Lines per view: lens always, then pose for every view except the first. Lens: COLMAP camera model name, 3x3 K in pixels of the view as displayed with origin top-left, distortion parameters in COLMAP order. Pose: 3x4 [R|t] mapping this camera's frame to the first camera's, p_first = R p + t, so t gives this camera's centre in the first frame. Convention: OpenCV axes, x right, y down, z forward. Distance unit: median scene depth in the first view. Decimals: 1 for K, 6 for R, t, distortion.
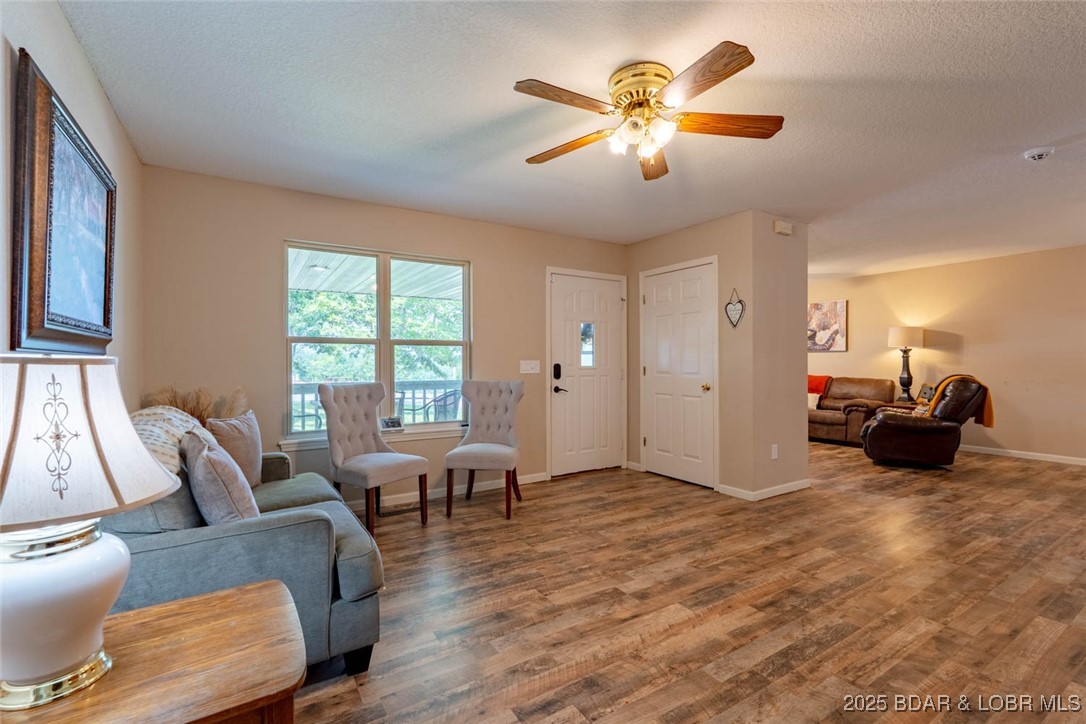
lens RADIAL K [[479.9, 0, 543.0], [0, 479.9, 358.4], [0, 0, 1]] dist [-0.002689, -0.000197]
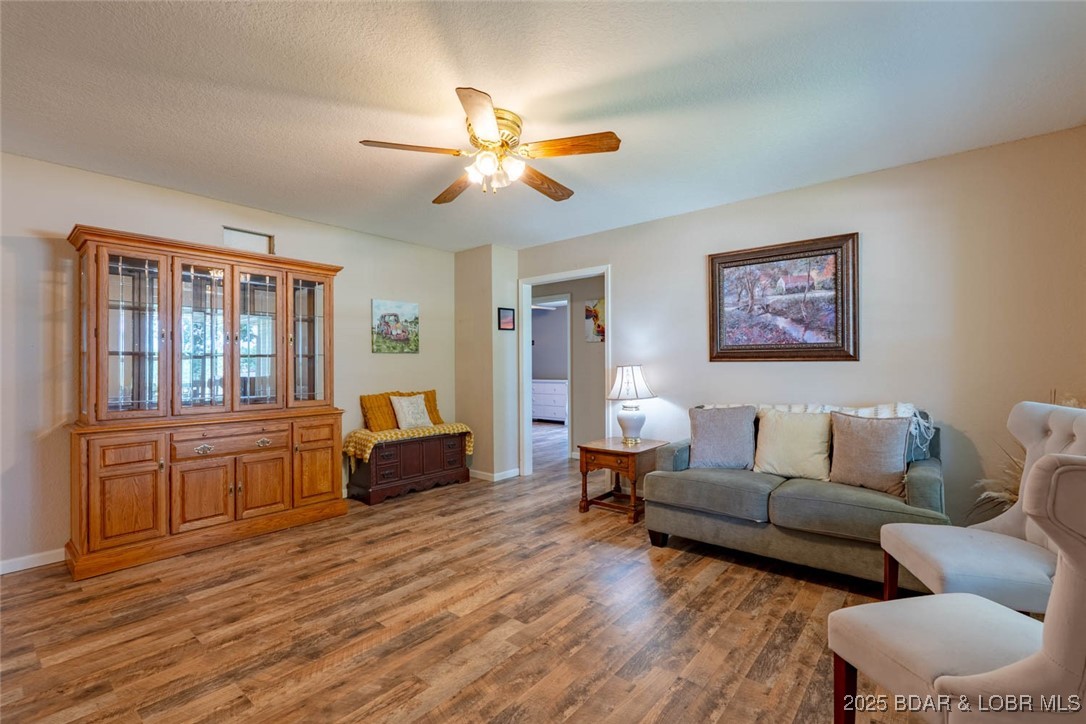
lens RADIAL K [[478.2, 0, 543.4], [0, 478.2, 362.4], [0, 0, 1]] dist [-0.002239, 0.000016]
pose [[-0.952191, 0.004827, -0.305465, 0.392412], [0.009034, 0.999883, -0.012359, 0.007008], [0.305369, -0.014528, -0.952123, 1.875655]]
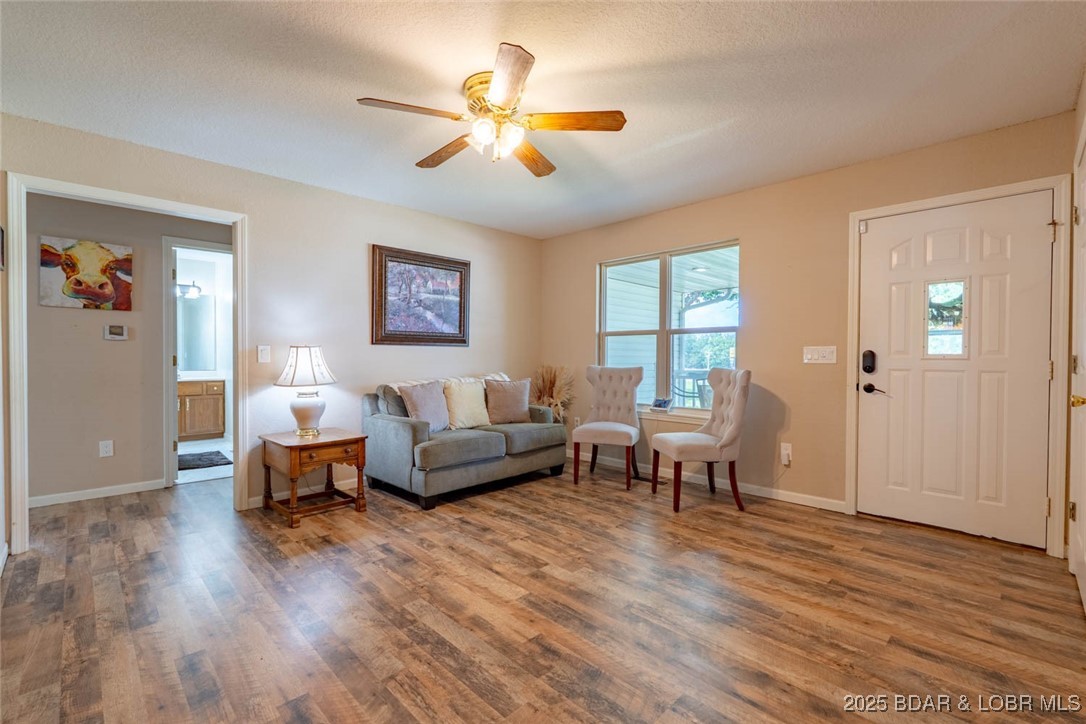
lens RADIAL K [[478.2, 0, 543.4], [0, 478.2, 362.4], [0, 0, 1]] dist [-0.002239, 0.000016]
pose [[0.213878, 0.014569, -0.976752, 1.157336], [0.003956, 0.999868, 0.015780, 0.029078], [0.976852, -0.007240, 0.213792, 0.779888]]
